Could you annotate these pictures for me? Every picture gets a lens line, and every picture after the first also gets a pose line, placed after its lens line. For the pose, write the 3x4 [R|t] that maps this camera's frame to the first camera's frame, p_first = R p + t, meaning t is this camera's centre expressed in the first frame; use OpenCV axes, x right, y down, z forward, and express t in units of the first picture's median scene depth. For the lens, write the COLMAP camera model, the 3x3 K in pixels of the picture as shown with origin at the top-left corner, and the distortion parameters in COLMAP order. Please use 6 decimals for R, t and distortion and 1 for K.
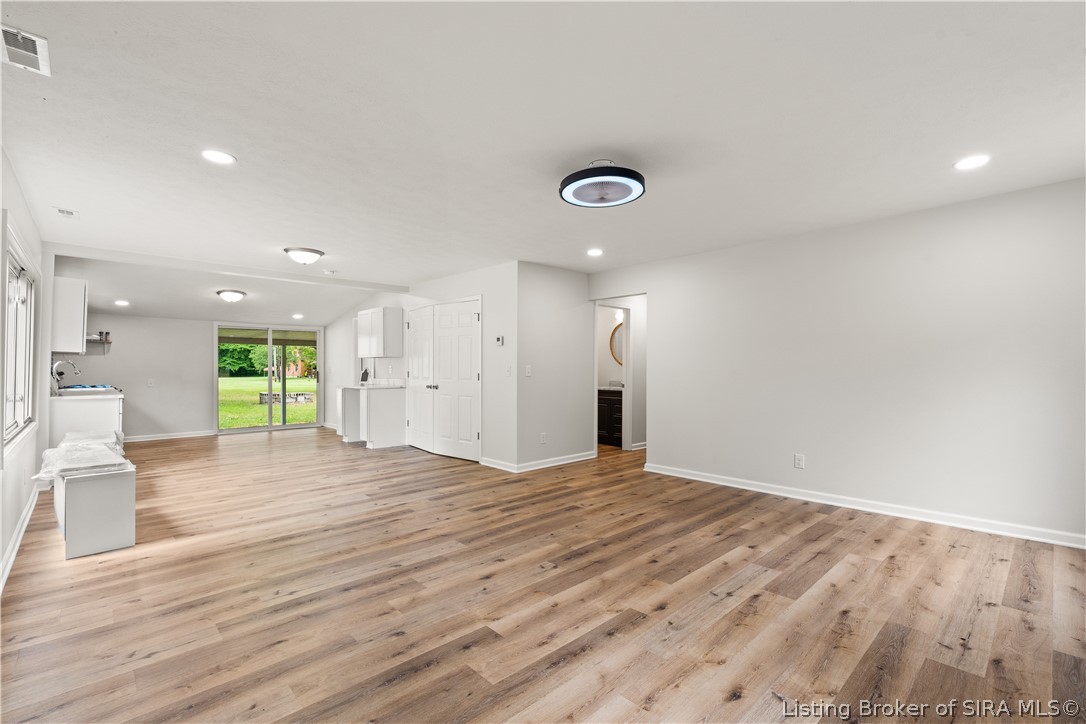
lens RADIAL K [[482.9, 0, 547.2], [0, 482.9, 359.2], [0, 0, 1]] dist [-0.000997, 0.000415]
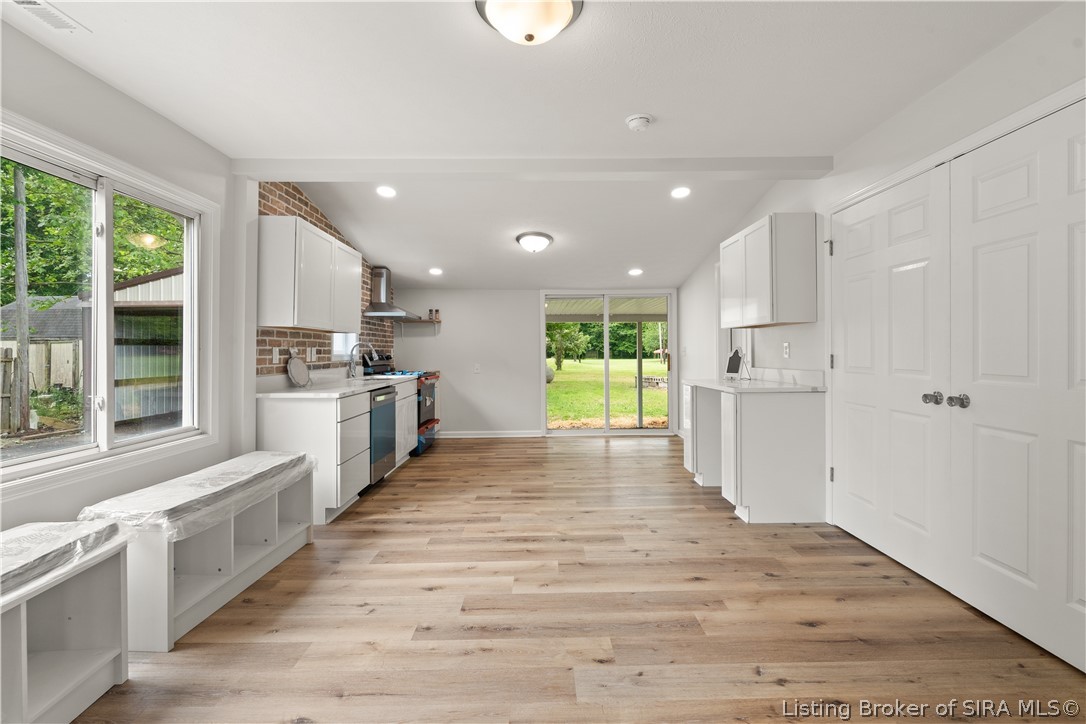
lens RADIAL K [[482.9, 0, 547.2], [0, 482.9, 355.2], [0, 0, 1]] dist [-0.000997, 0.000415]
pose [[0.732109, -0.002283, -0.681184, -0.179866], [0.012913, 0.999861, 0.010527, 0.019013], [0.681065, -0.016503, 0.732037, 0.508134]]
